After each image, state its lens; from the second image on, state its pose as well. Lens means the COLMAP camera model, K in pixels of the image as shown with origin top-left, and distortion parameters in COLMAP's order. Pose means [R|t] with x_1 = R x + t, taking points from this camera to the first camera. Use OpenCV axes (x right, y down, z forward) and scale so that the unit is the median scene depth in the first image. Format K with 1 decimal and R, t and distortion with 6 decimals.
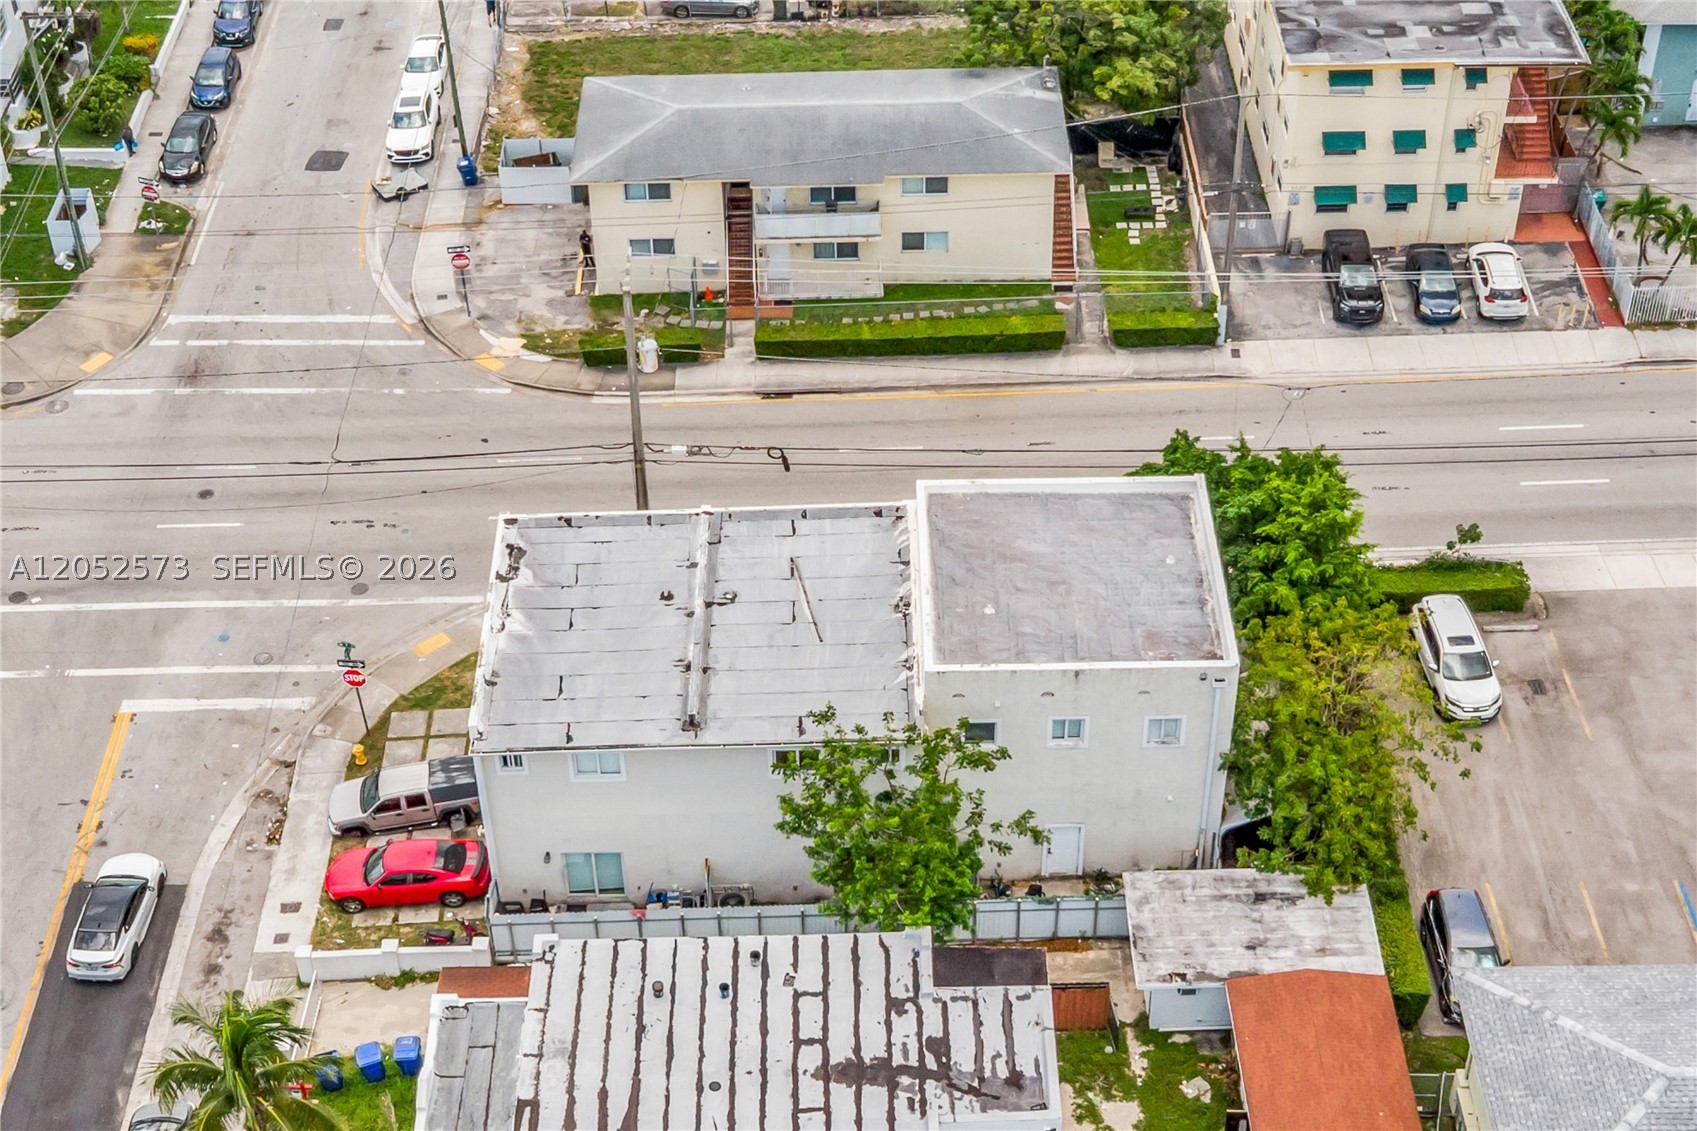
lens RADIAL K [[2481.5, 0, 848.5], [0, 2481.5, 565.5], [0, 0, 1]] dist [-0.033974, 0.191098]
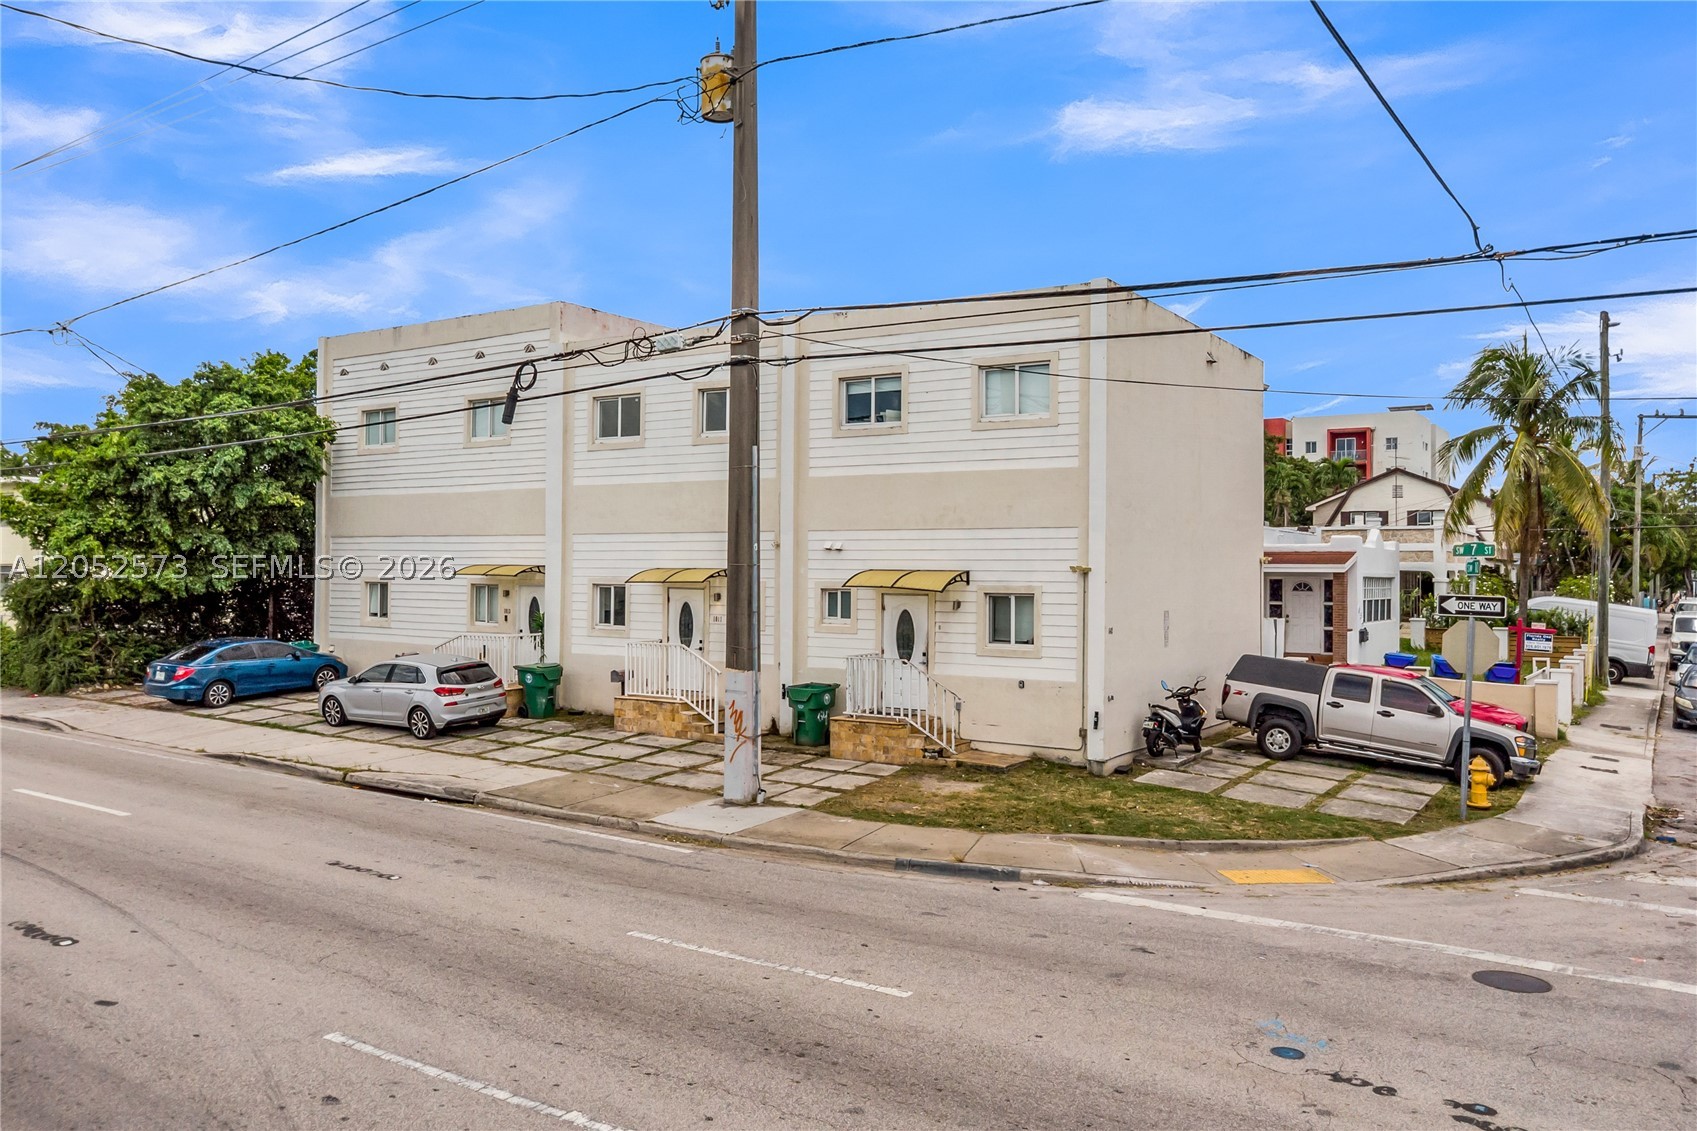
lens RADIAL K [[1241.8, 0, 847.0], [0, 1241.8, 562.7], [0, 0, 1]] dist [0.002906, 0.004626]
pose [[-0.827397, 0.014018, 0.561443, -0.193268], [0.365911, 0.771840, 0.519972, -0.105474], [-0.426055, 0.635662, -0.643748, 0.982967]]
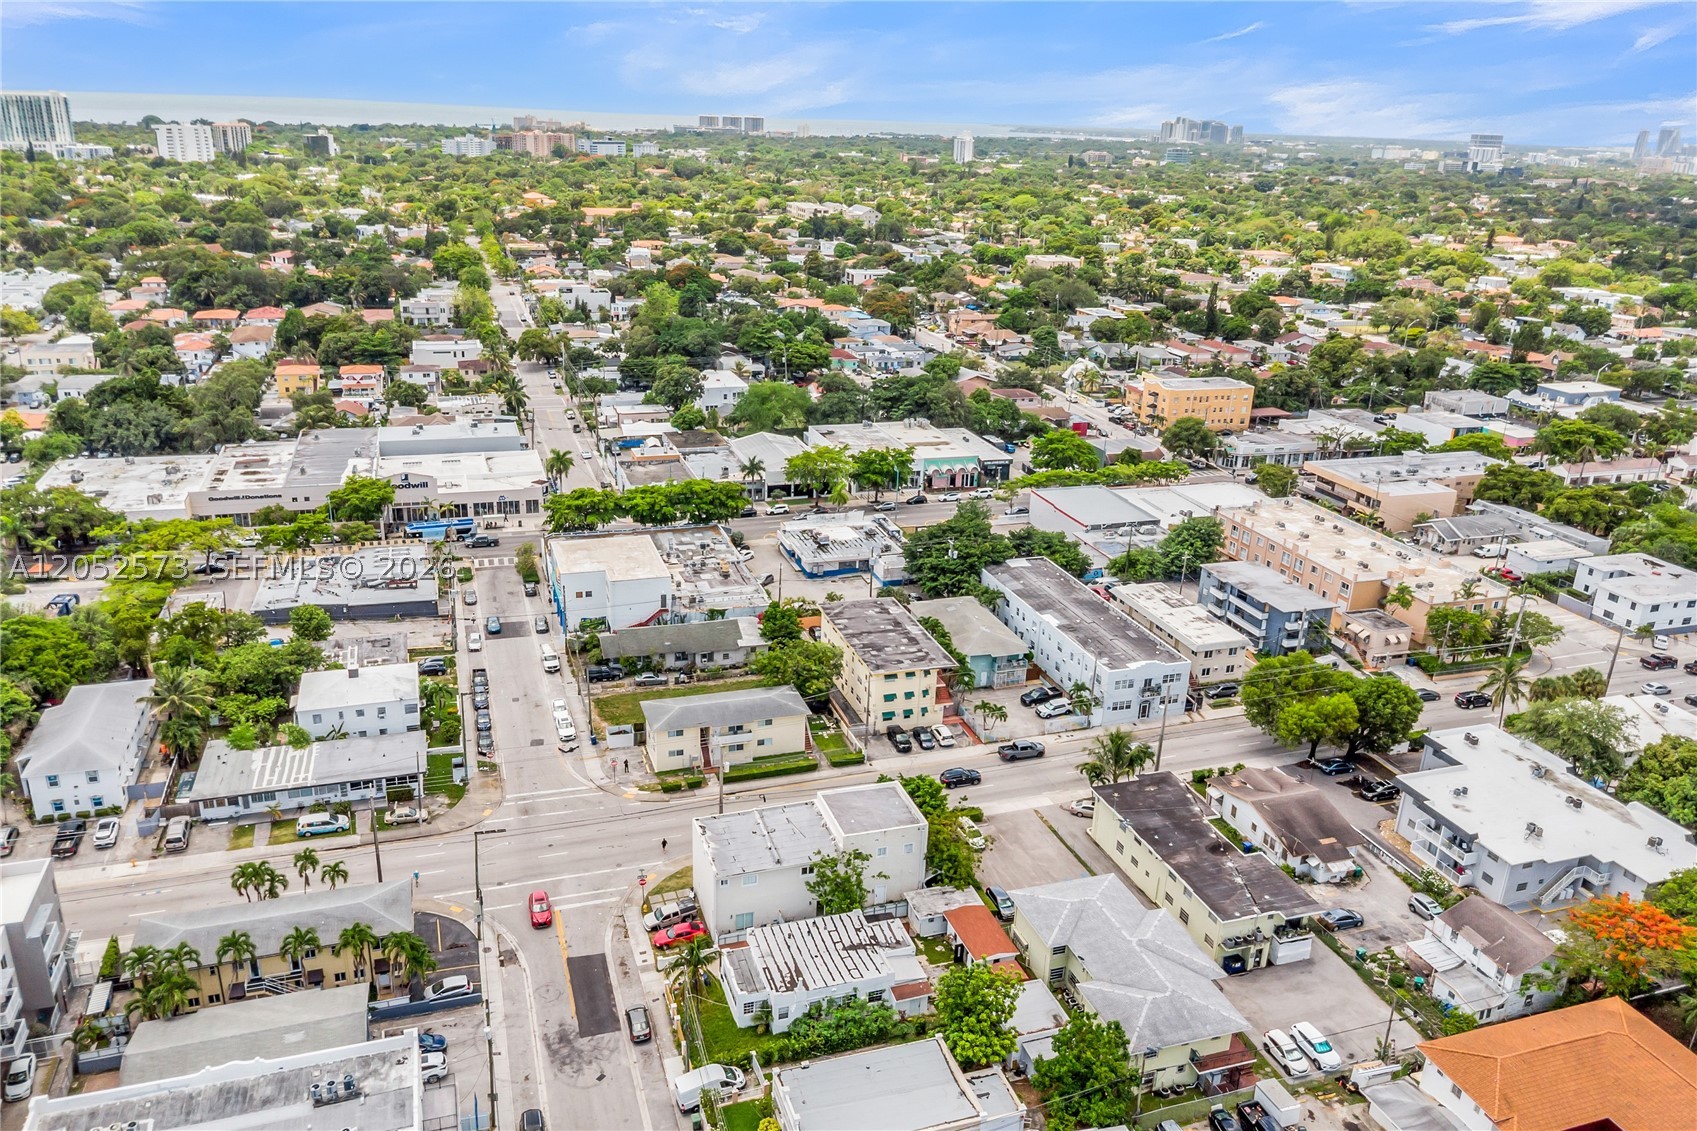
lens RADIAL K [[1241.8, 0, 847.0], [0, 1241.8, 562.7], [0, 0, 1]] dist [0.002906, 0.004626]
pose [[0.950893, -0.056641, 0.304292, -0.334688], [0.157381, 0.935019, -0.317760, 0.169043], [-0.266521, 0.350045, 0.898017, -0.487281]]
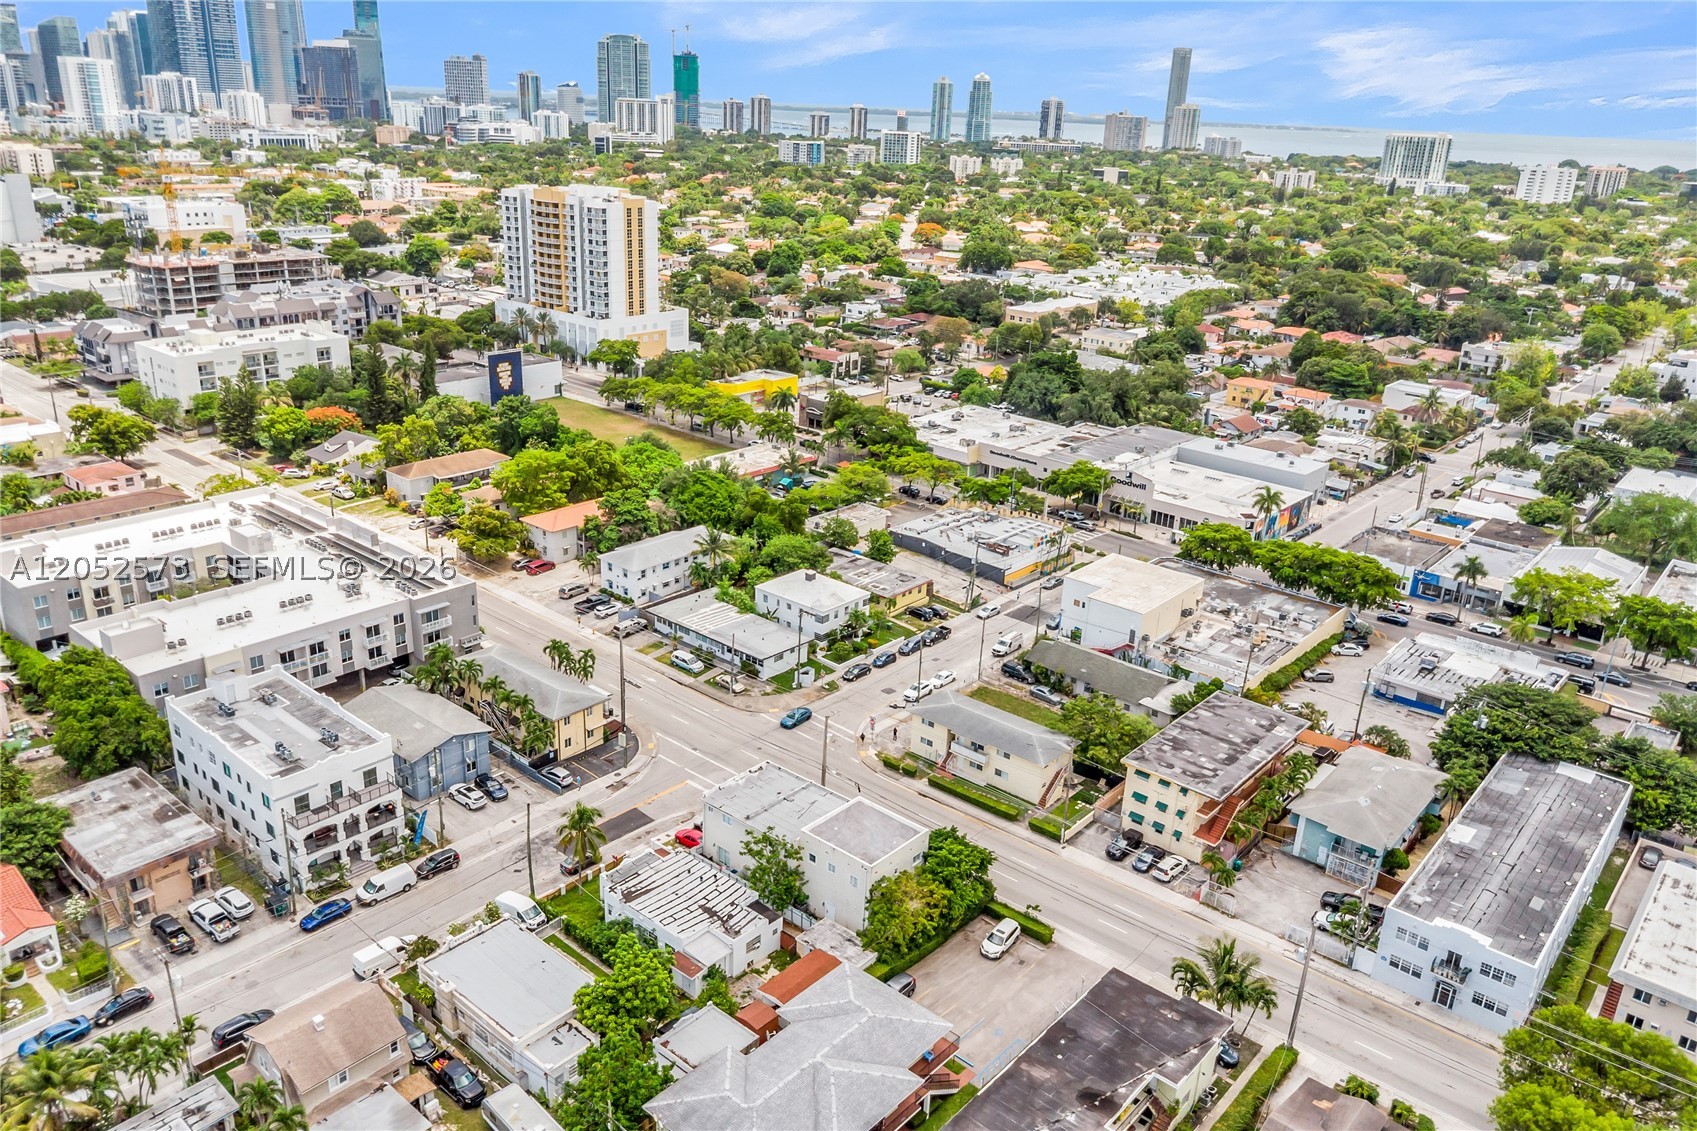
lens RADIAL K [[1241.8, 0, 847.0], [0, 1241.8, 562.7], [0, 0, 1]] dist [0.002906, 0.004626]
pose [[0.746906, 0.275301, -0.605261, 0.727755], [-0.466871, 0.865276, -0.182561, 0.004991], [0.473459, 0.418935, 0.774810, -0.322078]]
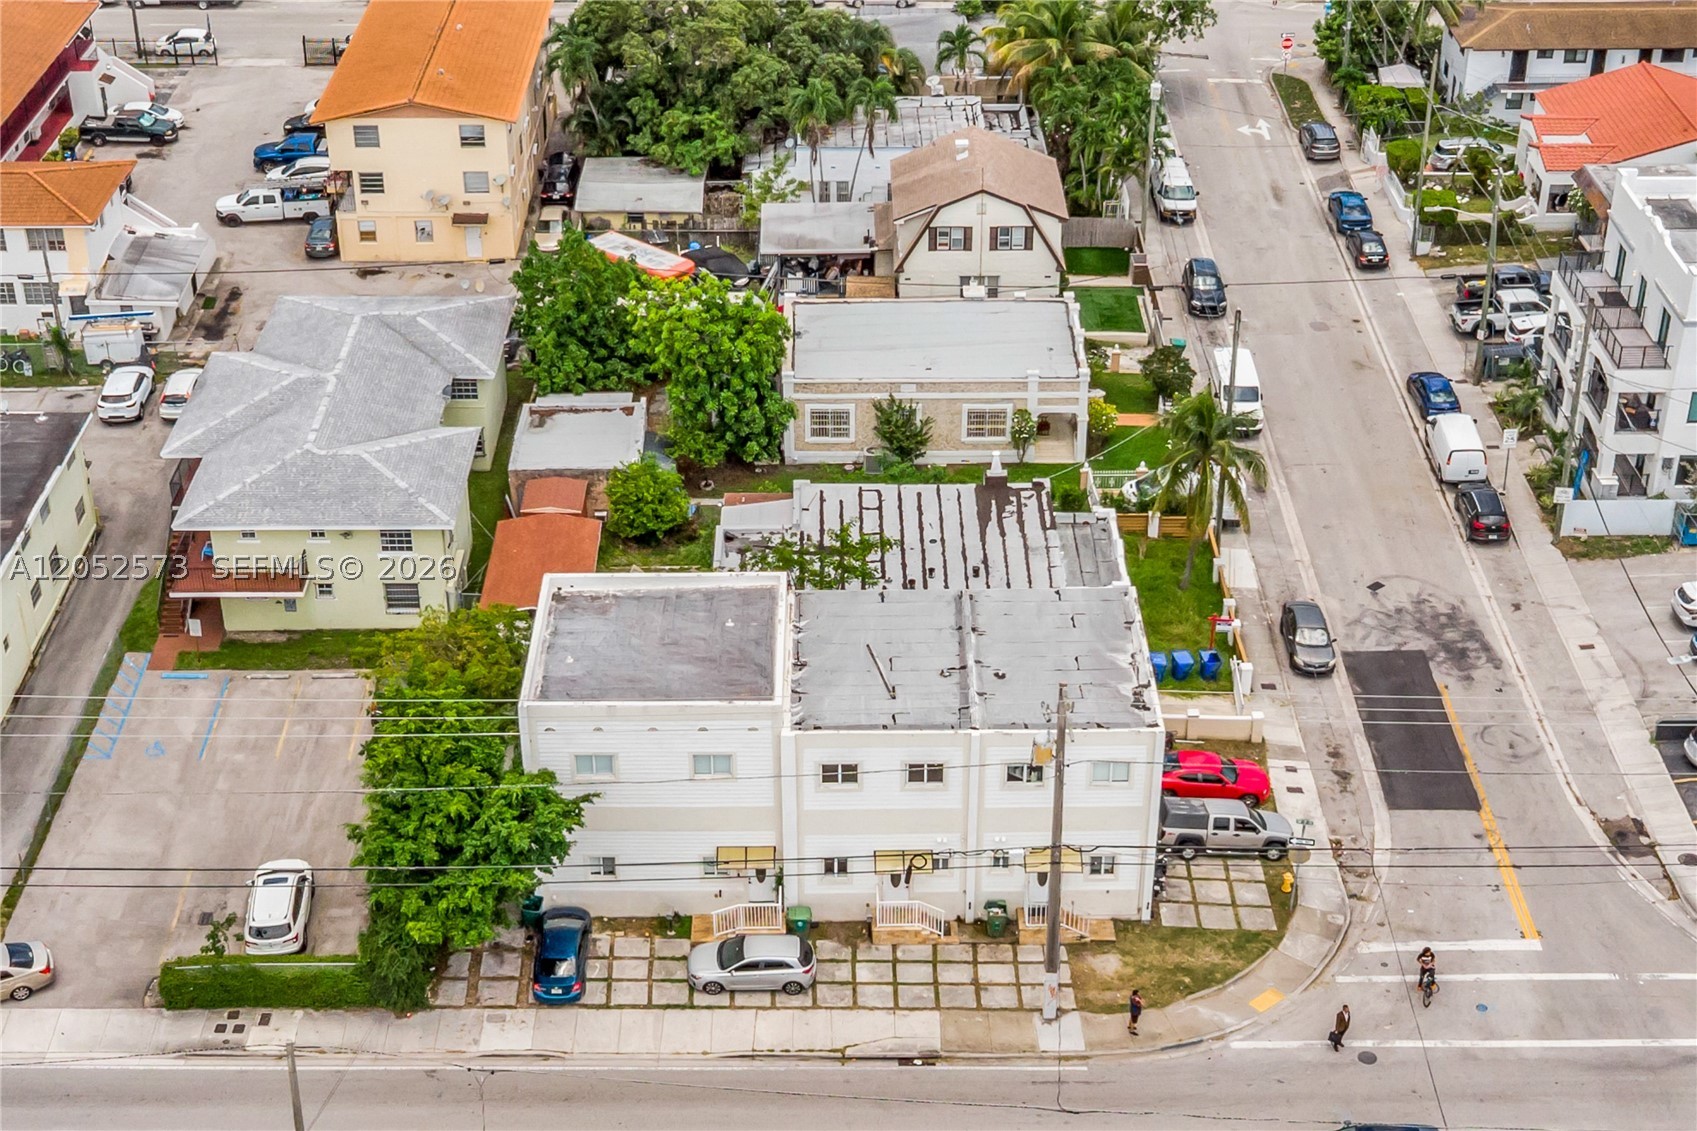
lens RADIAL K [[2481.5, 0, 848.5], [0, 2481.5, 565.5], [0, 0, 1]] dist [-0.033974, 0.191098]
pose [[-0.999841, 0.012596, 0.012598, -0.013086], [0.016052, 0.330276, 0.943748, -0.854100], [0.007726, 0.943800, -0.330425, 1.026447]]
